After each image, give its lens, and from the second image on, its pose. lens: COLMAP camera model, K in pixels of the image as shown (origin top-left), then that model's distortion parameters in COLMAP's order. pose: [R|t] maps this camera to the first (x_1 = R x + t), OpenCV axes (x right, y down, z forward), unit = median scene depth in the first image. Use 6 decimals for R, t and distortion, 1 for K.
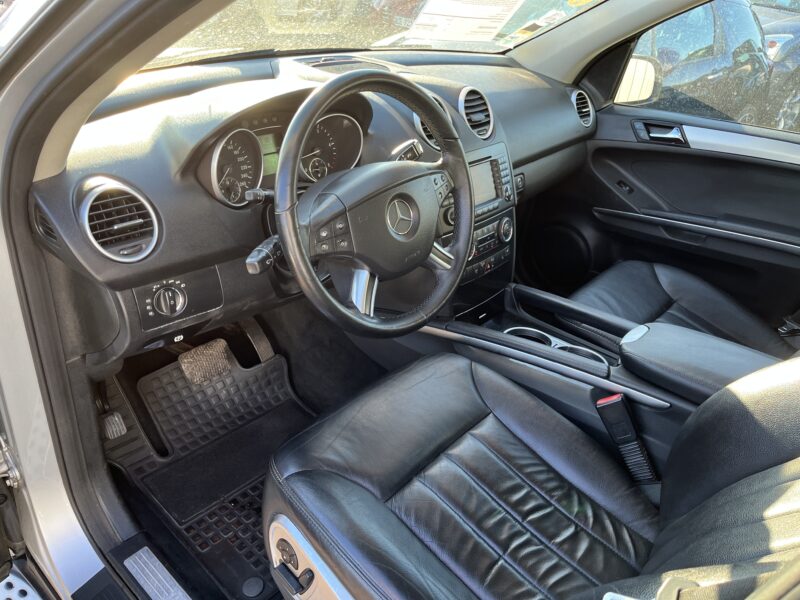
lens RADIAL K [[606.8, 0, 400.0], [0, 606.8, 300.0], [0, 0, 1]] dist [0.056674, -0.084484]
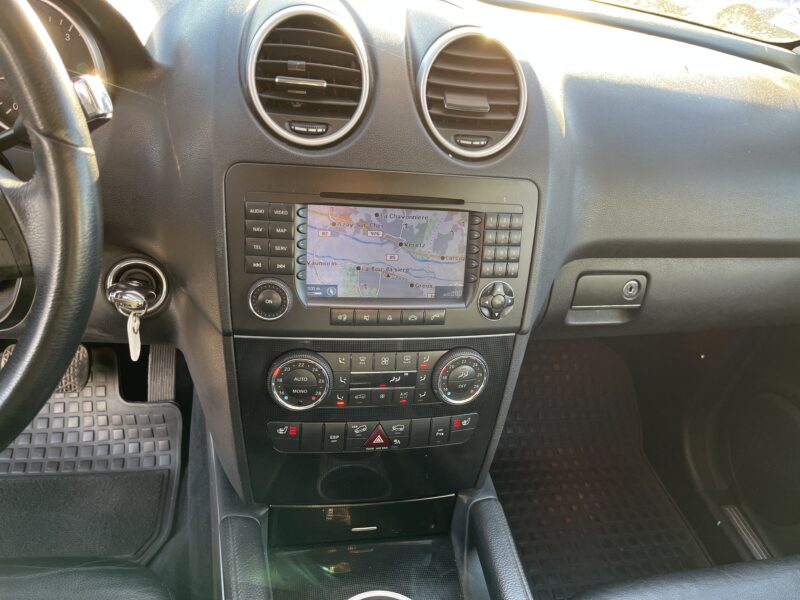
lens RADIAL K [[606.8, 0, 400.0], [0, 606.8, 300.0], [0, 0, 1]] dist [0.056674, -0.084484]
pose [[0.799122, 0.360311, -0.481228, 0.325299], [-0.367942, 0.926185, 0.082462, -0.185793], [0.475418, 0.111167, 0.872708, 0.607291]]
